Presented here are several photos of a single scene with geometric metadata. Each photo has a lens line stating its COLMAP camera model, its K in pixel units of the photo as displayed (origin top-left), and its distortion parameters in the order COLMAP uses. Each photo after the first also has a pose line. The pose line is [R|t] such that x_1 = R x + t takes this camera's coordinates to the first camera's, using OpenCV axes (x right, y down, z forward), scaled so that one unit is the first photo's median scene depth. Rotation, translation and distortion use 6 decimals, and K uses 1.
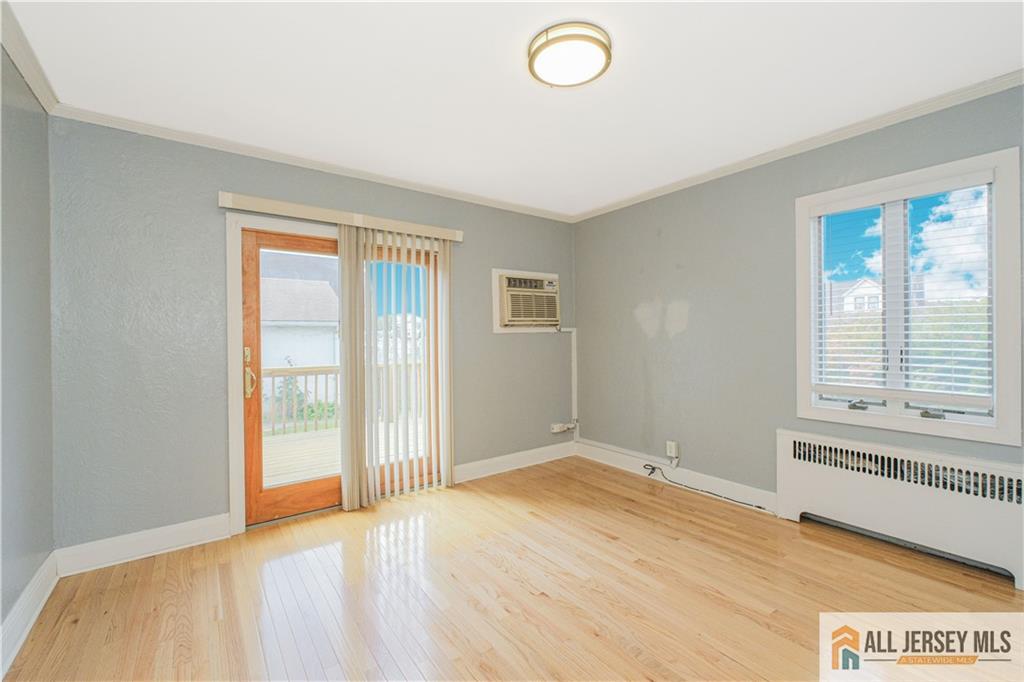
lens RADIAL K [[429.8, 0, 513.4], [0, 429.8, 335.3], [0, 0, 1]] dist [0.002311, 0.000177]
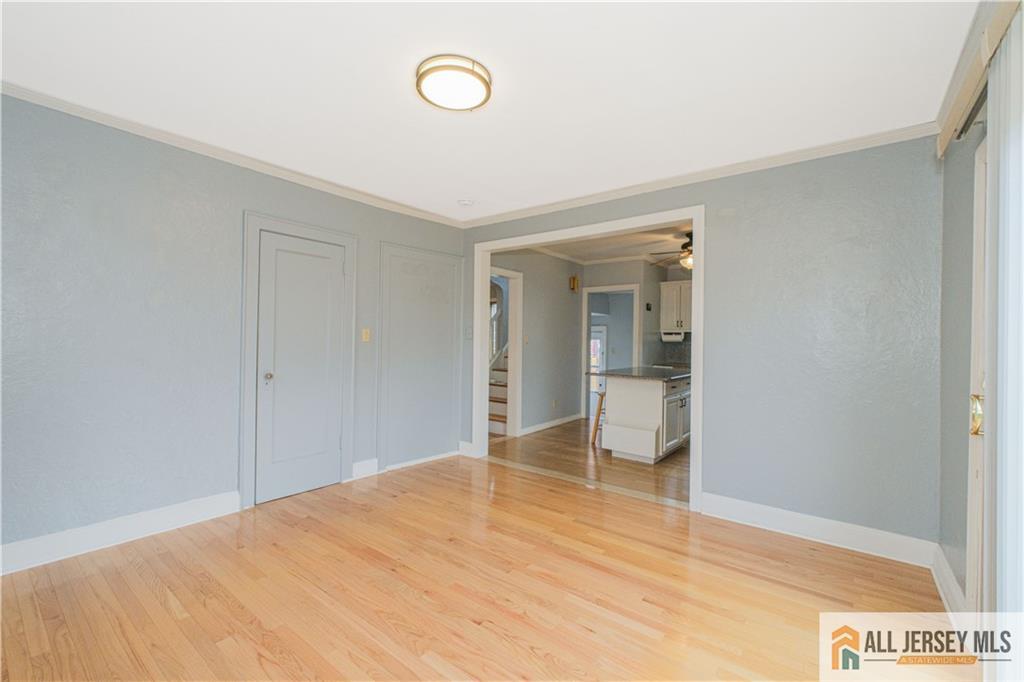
lens RADIAL K [[429.8, 0, 510.4], [0, 429.8, 341.6], [0, 0, 1]] dist [0.002311, 0.000177]
pose [[-0.963403, -0.008679, -0.267917, 0.159406], [-0.009719, 0.999949, 0.002558, 0.008490], [0.267881, 0.005068, -0.963439, 1.200891]]
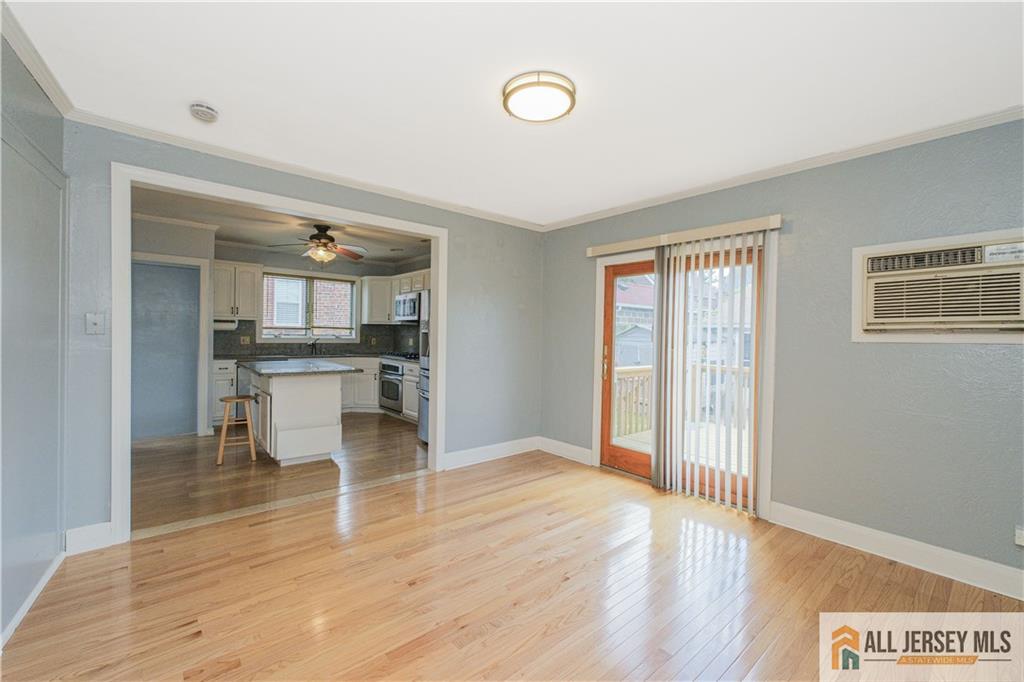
lens RADIAL K [[429.8, 0, 513.7], [0, 429.8, 335.7], [0, 0, 1]] dist [0.002311, 0.000177]
pose [[0.069424, 0.013729, -0.997493, 0.728480], [-0.018180, 0.999757, 0.012495, -0.016043], [0.997422, 0.017267, 0.069657, 0.496764]]
